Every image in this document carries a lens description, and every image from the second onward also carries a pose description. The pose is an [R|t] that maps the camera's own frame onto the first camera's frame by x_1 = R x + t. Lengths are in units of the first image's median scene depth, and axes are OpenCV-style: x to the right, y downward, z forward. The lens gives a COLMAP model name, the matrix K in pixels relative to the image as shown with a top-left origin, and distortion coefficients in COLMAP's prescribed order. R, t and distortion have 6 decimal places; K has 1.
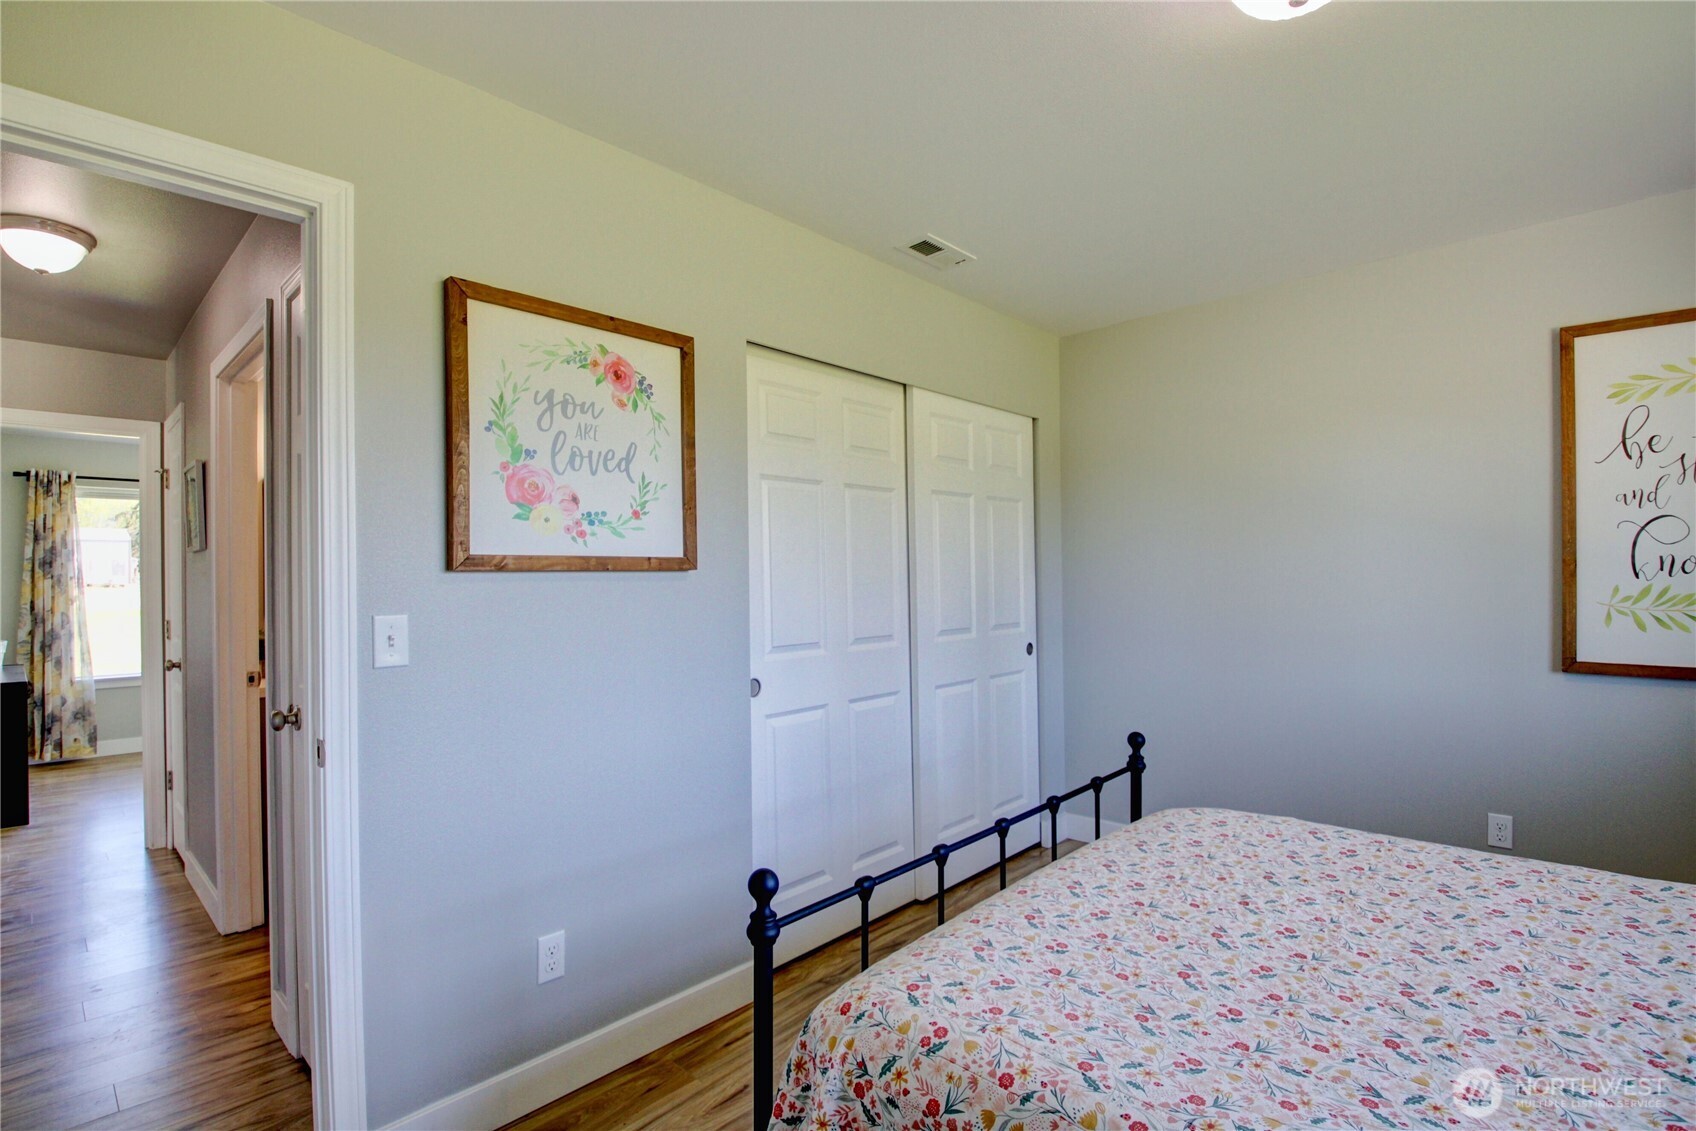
lens RADIAL K [[801.4, 0, 842.3], [0, 801.4, 568.2], [0, 0, 1]] dist [-0.014070, -0.004926]
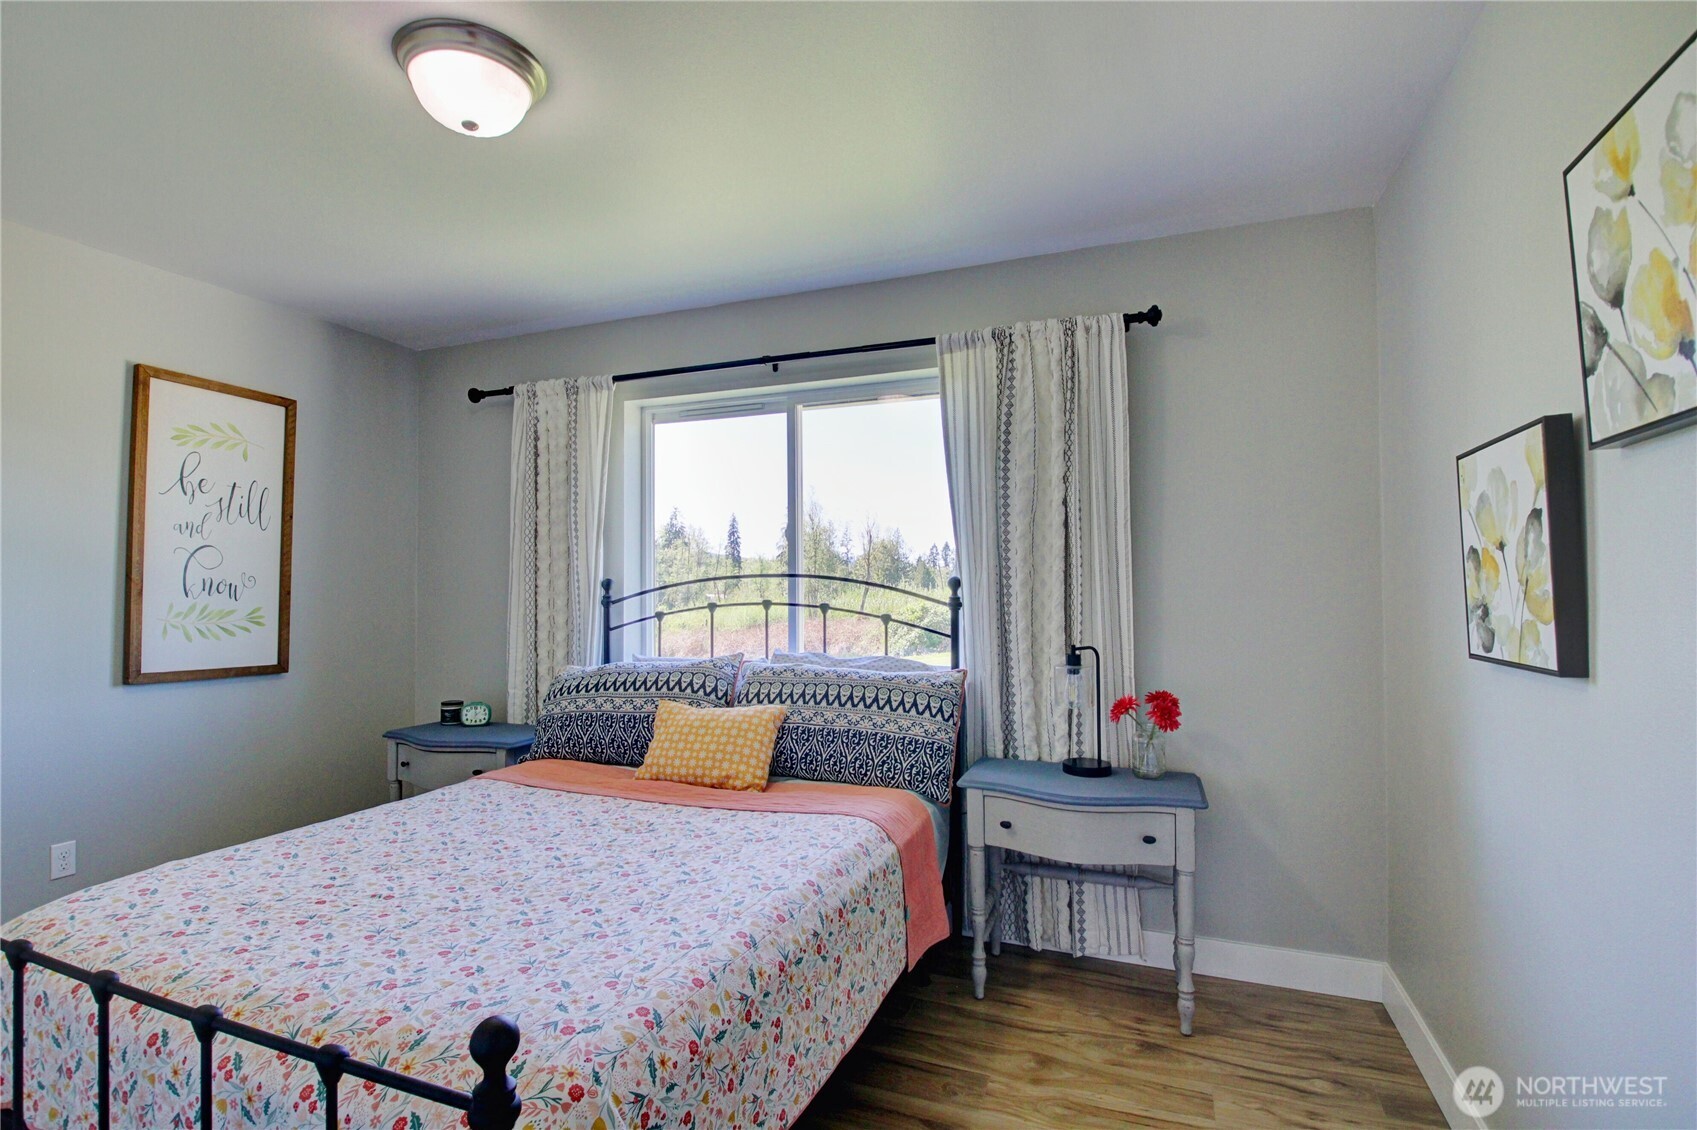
lens RADIAL K [[801.9, 0, 840.7], [0, 801.9, 567.0], [0, 0, 1]] dist [-0.014070, -0.004926]
pose [[-0.385645, 0.043175, 0.921637, -0.609739], [-0.008961, 0.998682, -0.050534, 0.025570], [-0.922604, -0.027747, -0.384750, 0.732294]]
